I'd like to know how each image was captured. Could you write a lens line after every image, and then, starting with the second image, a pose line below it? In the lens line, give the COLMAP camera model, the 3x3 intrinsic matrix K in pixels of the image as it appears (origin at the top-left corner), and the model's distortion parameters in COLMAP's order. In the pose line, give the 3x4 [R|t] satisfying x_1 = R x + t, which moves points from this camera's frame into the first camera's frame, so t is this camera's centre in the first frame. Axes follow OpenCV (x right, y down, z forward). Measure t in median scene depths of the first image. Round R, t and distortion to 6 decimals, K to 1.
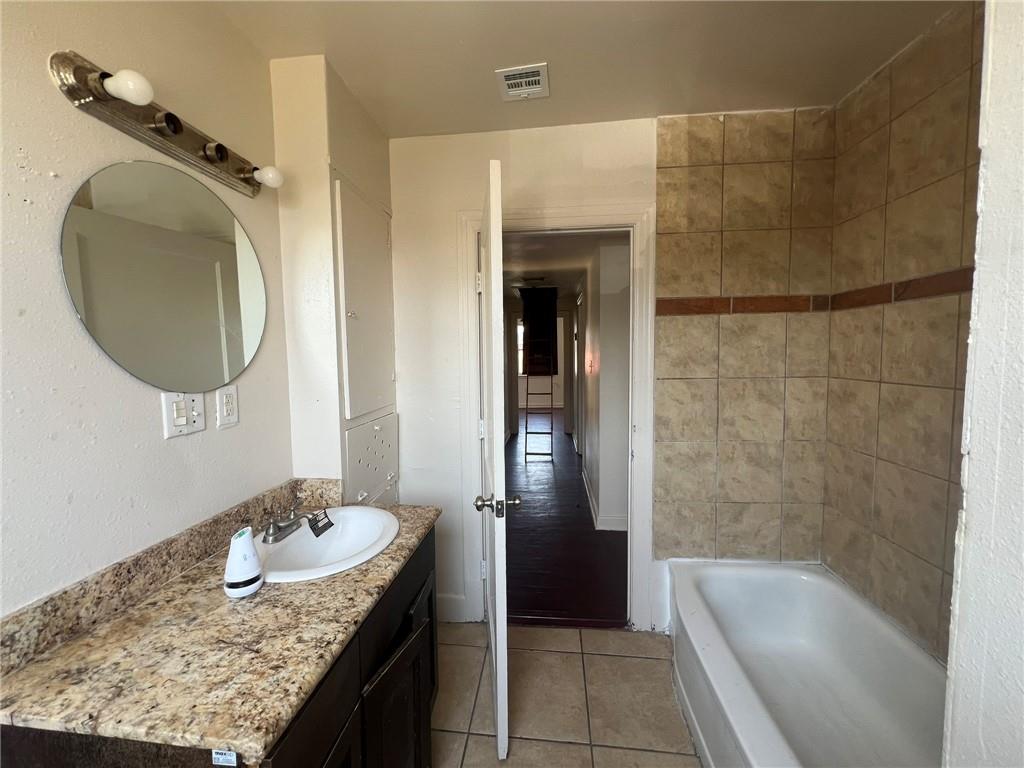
lens RADIAL K [[412.7, 0, 508.5], [0, 412.7, 381.5], [0, 0, 1]] dist [0.001825, 0.000102]
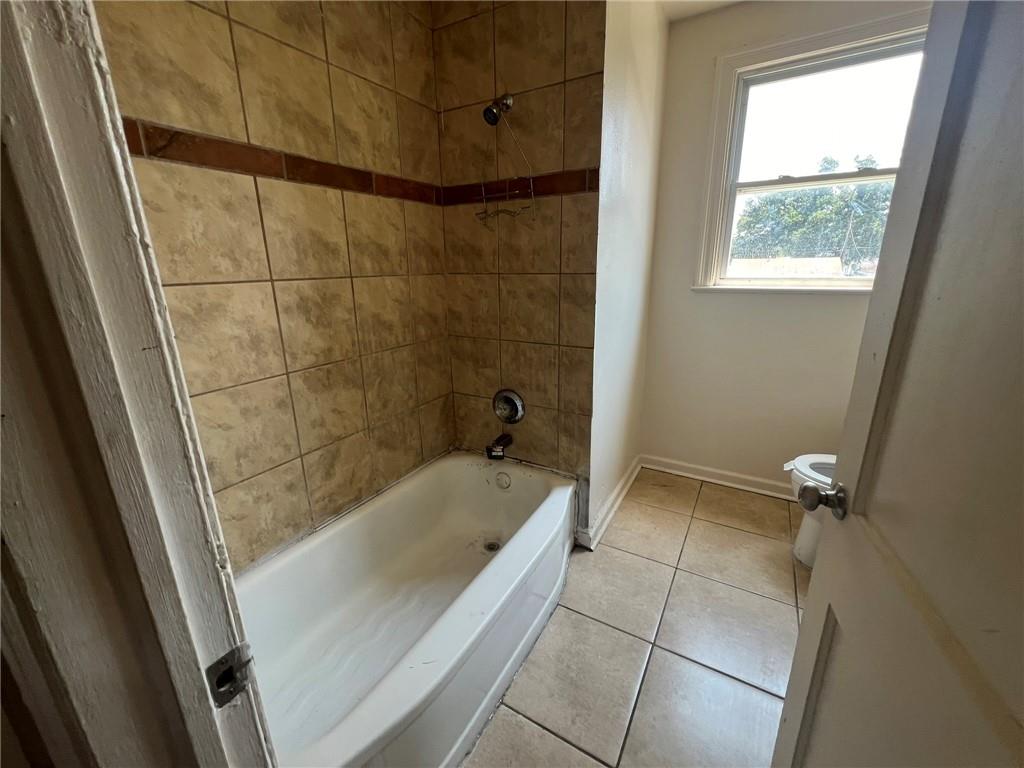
lens RADIAL K [[412.7, 0, 508.5], [0, 412.7, 381.5], [0, 0, 1]] dist [0.001825, 0.000102]
pose [[-0.909592, -0.087666, 0.406150, 0.136119], [0.056161, 0.942579, 0.329228, -0.043114], [-0.411690, 0.322273, -0.852438, 1.512509]]
